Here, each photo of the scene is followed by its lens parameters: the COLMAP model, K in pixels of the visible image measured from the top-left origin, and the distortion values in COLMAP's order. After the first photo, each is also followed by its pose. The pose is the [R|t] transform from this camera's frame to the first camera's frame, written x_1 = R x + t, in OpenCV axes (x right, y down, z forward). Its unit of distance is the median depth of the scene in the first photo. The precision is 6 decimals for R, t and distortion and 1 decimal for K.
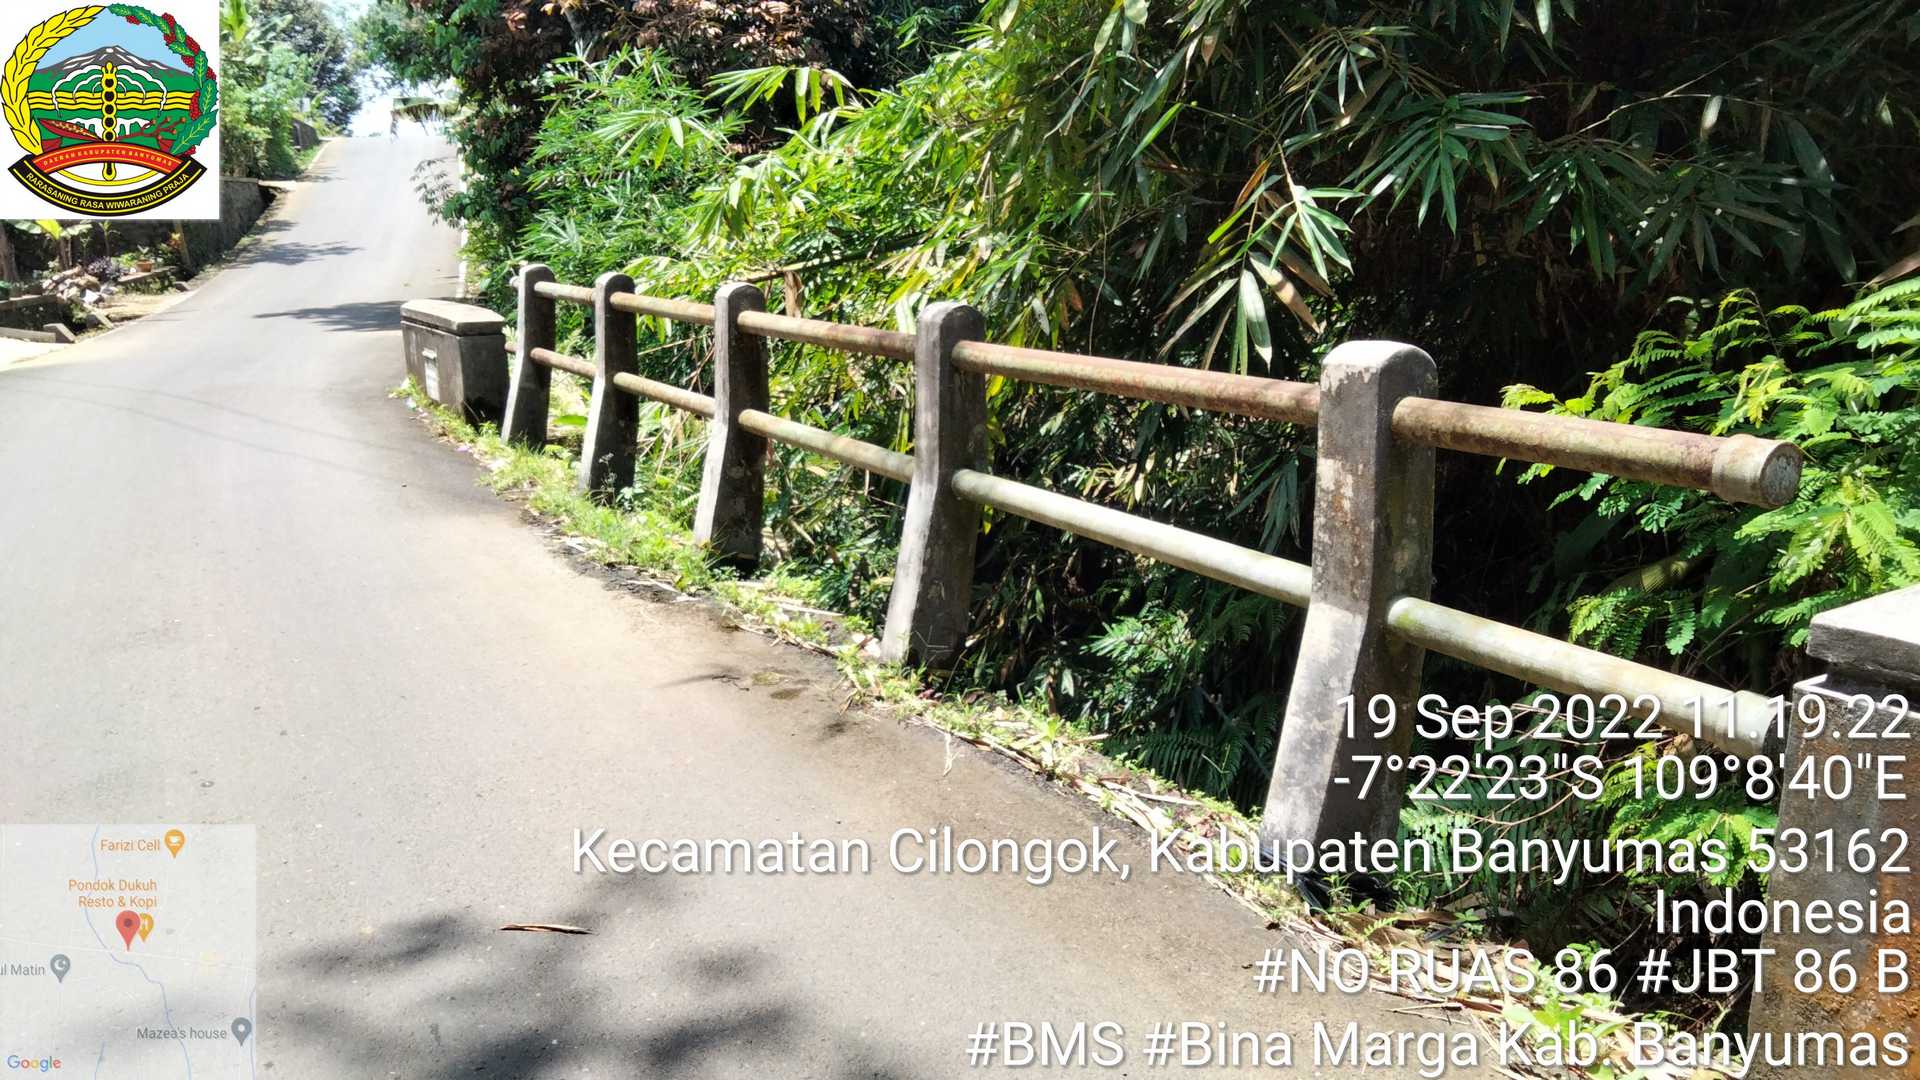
lens RADIAL K [[1407.9, 0, 916.0], [0, 1407.9, 544.2], [0, 0, 1]] dist [0.014024, -0.001348]
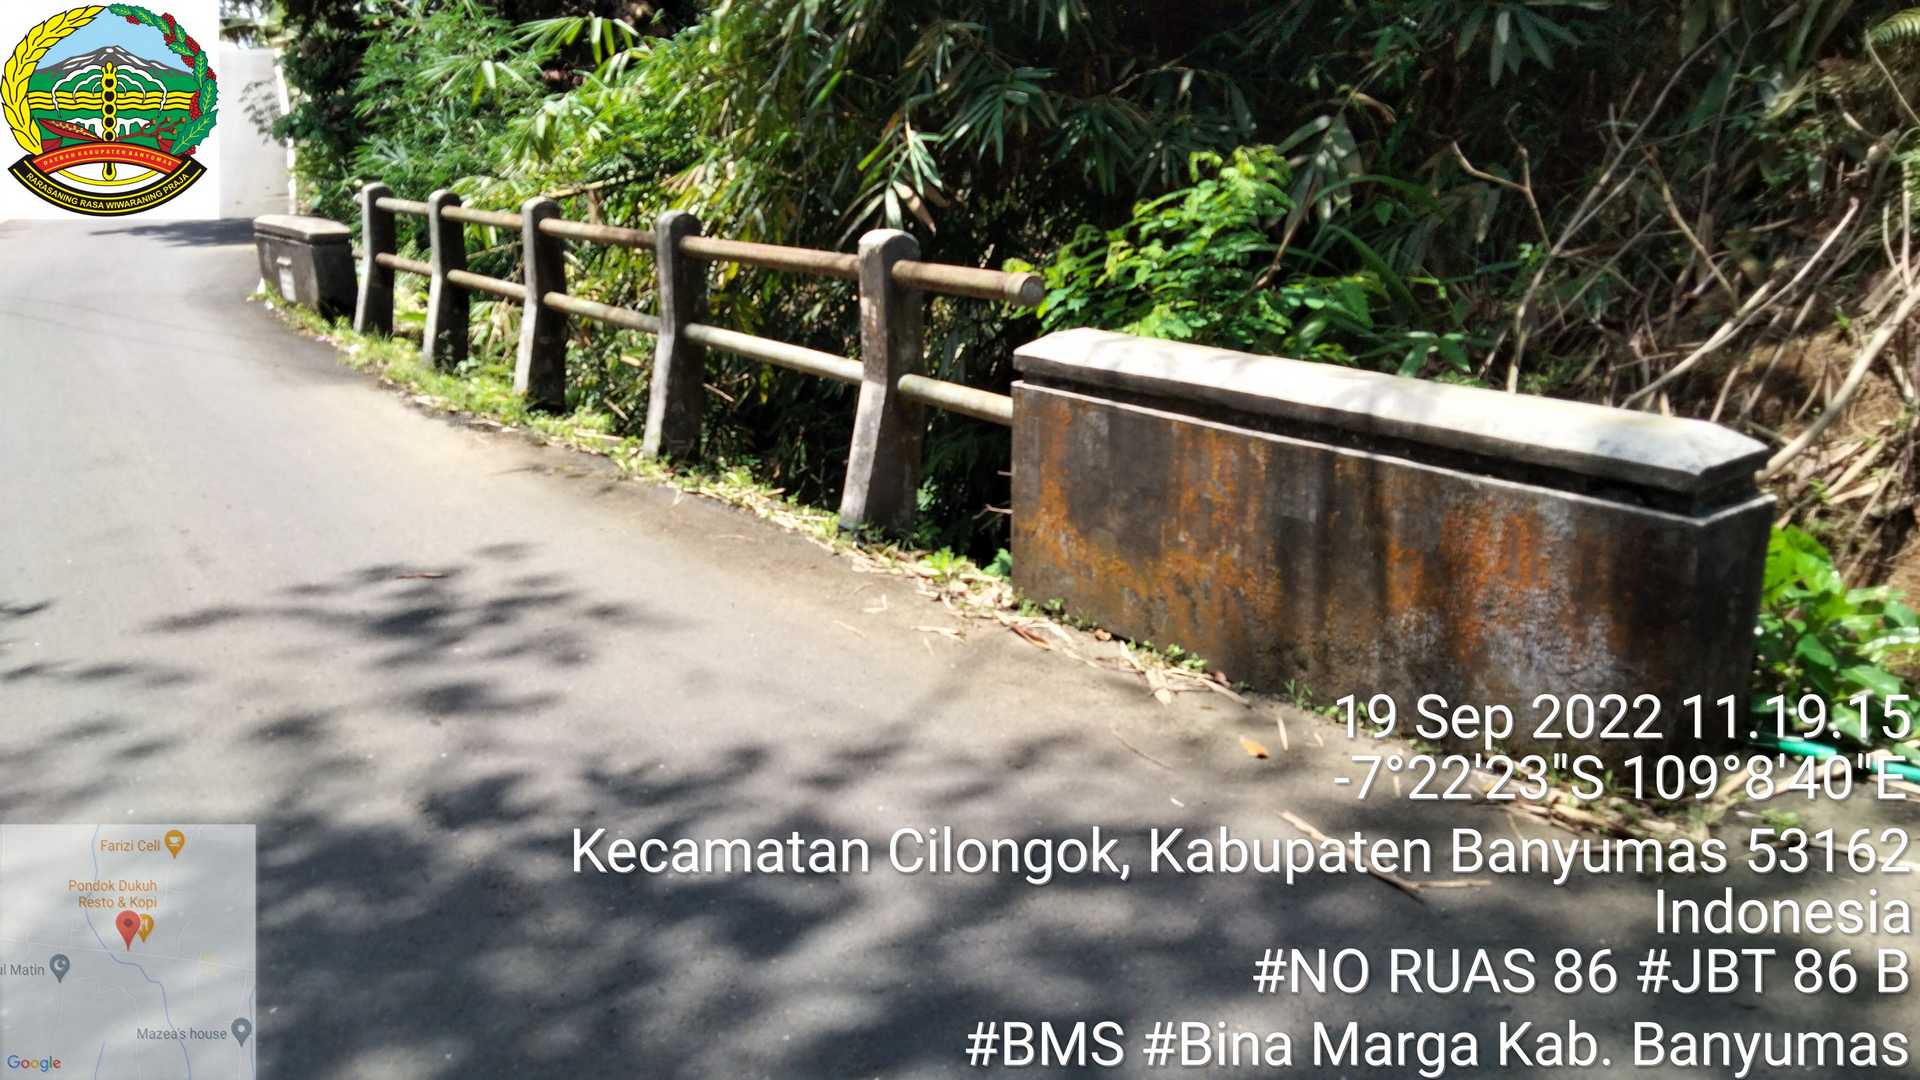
lens RADIAL K [[1360.5, 0, 916.1], [0, 1360.5, 539.8], [0, 0, 1]] dist [0.022012, 0.002166]
pose [[0.993282, -0.033820, 0.110663, 0.051843], [0.026882, 0.997614, 0.063595, 0.045562], [-0.112550, -0.060193, 0.991821, -0.241764]]
